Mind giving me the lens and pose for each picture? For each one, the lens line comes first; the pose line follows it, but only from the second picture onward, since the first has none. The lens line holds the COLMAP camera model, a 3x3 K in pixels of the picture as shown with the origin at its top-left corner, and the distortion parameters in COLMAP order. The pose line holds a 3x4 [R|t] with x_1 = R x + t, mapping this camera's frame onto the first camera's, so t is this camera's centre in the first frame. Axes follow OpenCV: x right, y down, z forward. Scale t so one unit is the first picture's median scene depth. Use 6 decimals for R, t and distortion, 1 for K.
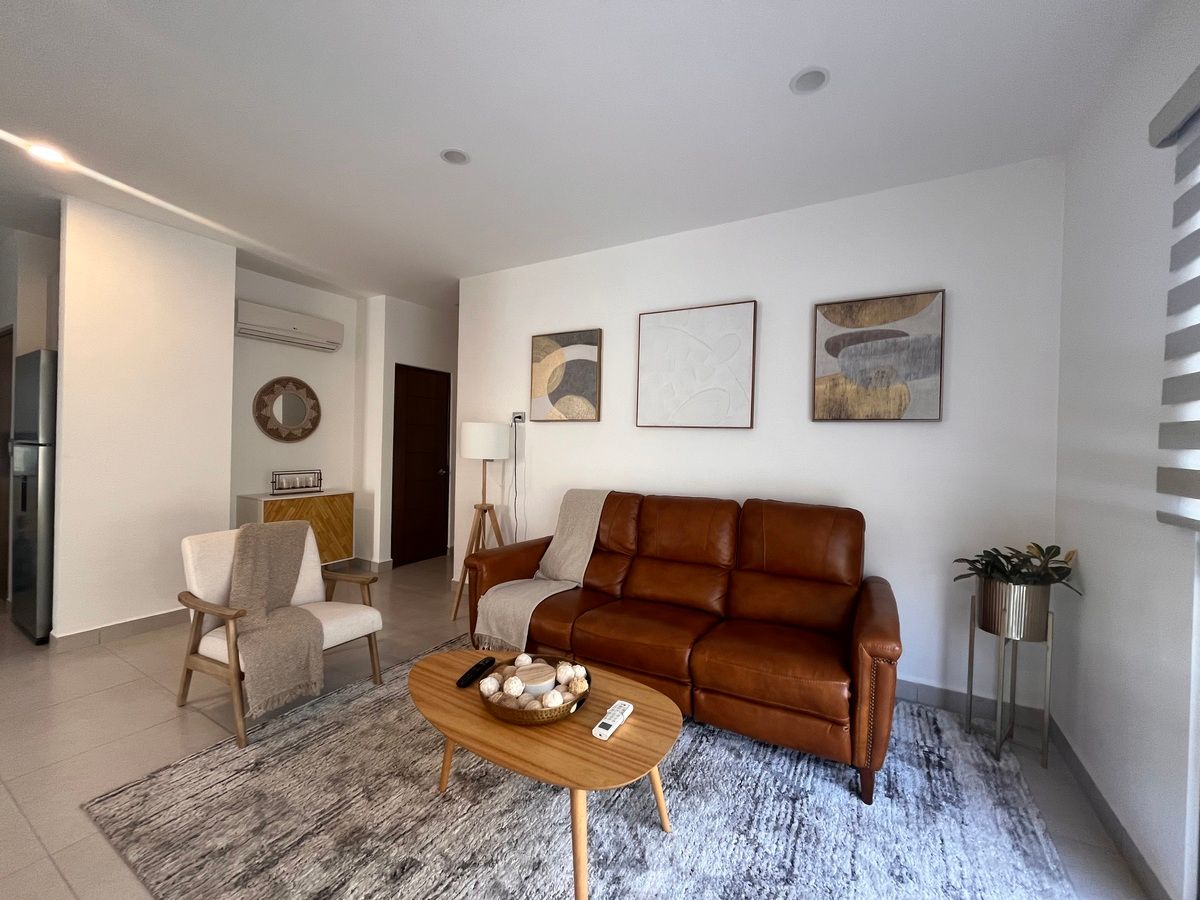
lens RADIAL K [[484.4, 0, 594.5], [0, 484.4, 443.6], [0, 0, 1]] dist [-0.003564, -0.000096]
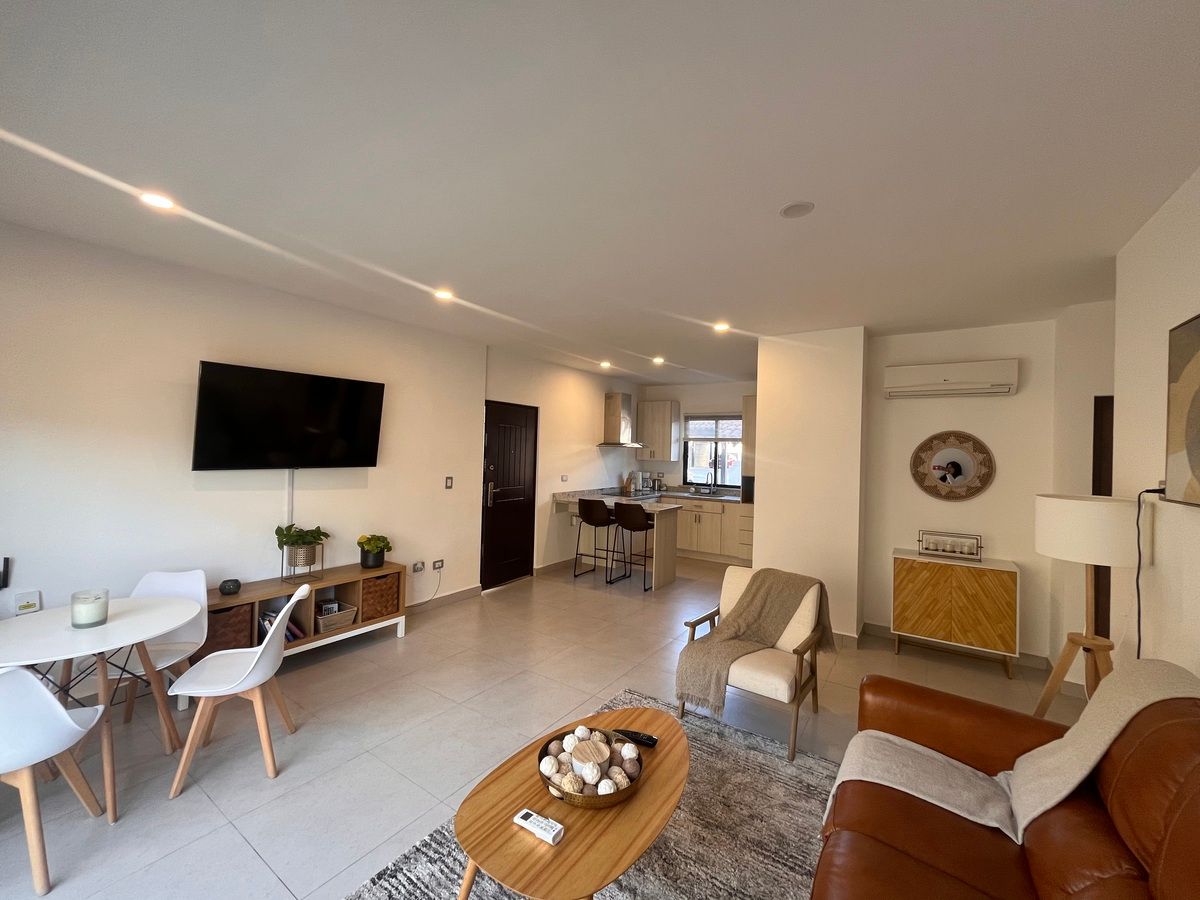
lens RADIAL K [[484.4, 0, 600.1], [0, 484.4, 444.2], [0, 0, 1]] dist [-0.003564, -0.000096]
pose [[-0.057550, -0.035246, -0.997720, 0.338419], [-0.035913, 0.998803, -0.033212, -0.056352], [0.997696, 0.033920, -0.058747, 0.377471]]
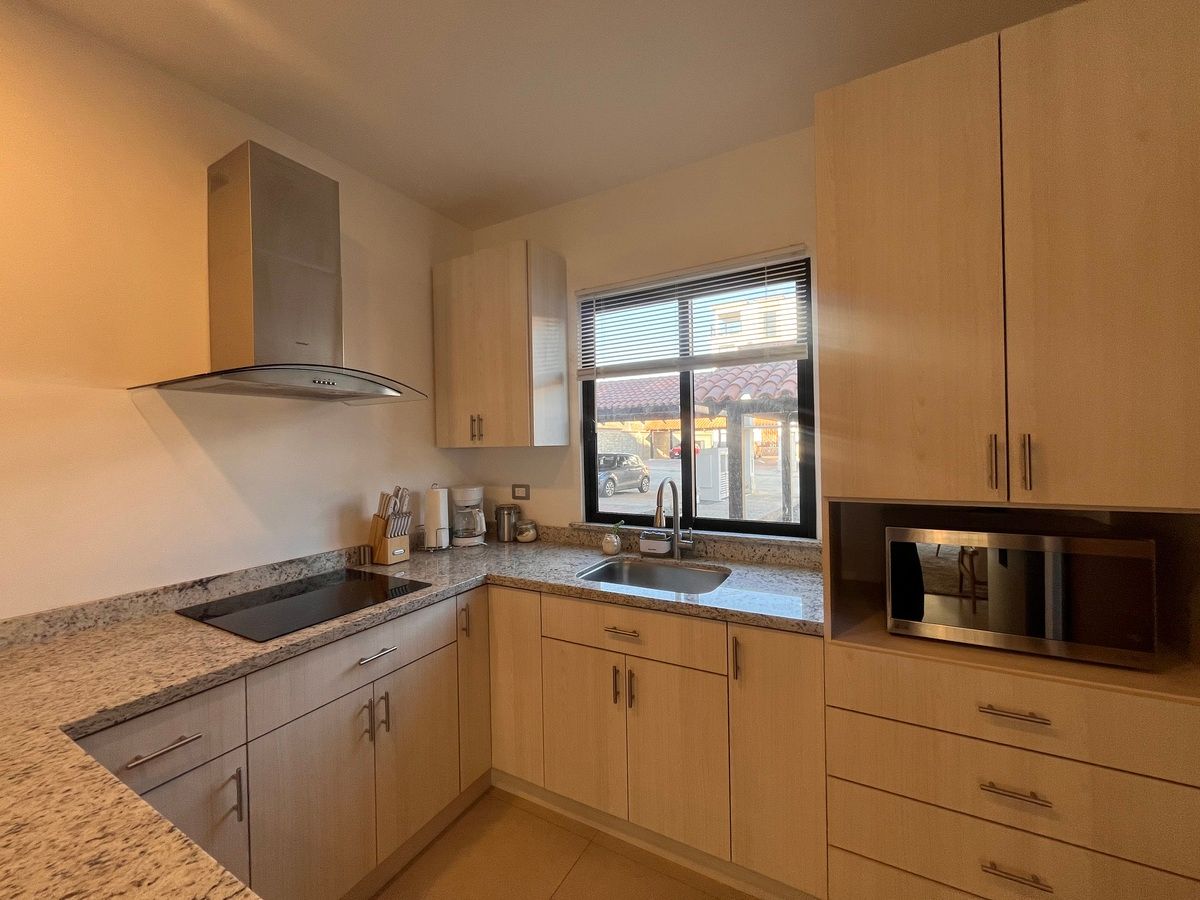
lens RADIAL K [[484.4, 0, 598.7], [0, 484.4, 447.8], [0, 0, 1]] dist [-0.003564, -0.000096]
pose [[0.020465, -0.010904, -0.999731, -0.860811], [0.009585, 0.999897, -0.010710, -0.055695], [0.999745, -0.009364, 0.020568, 0.579678]]
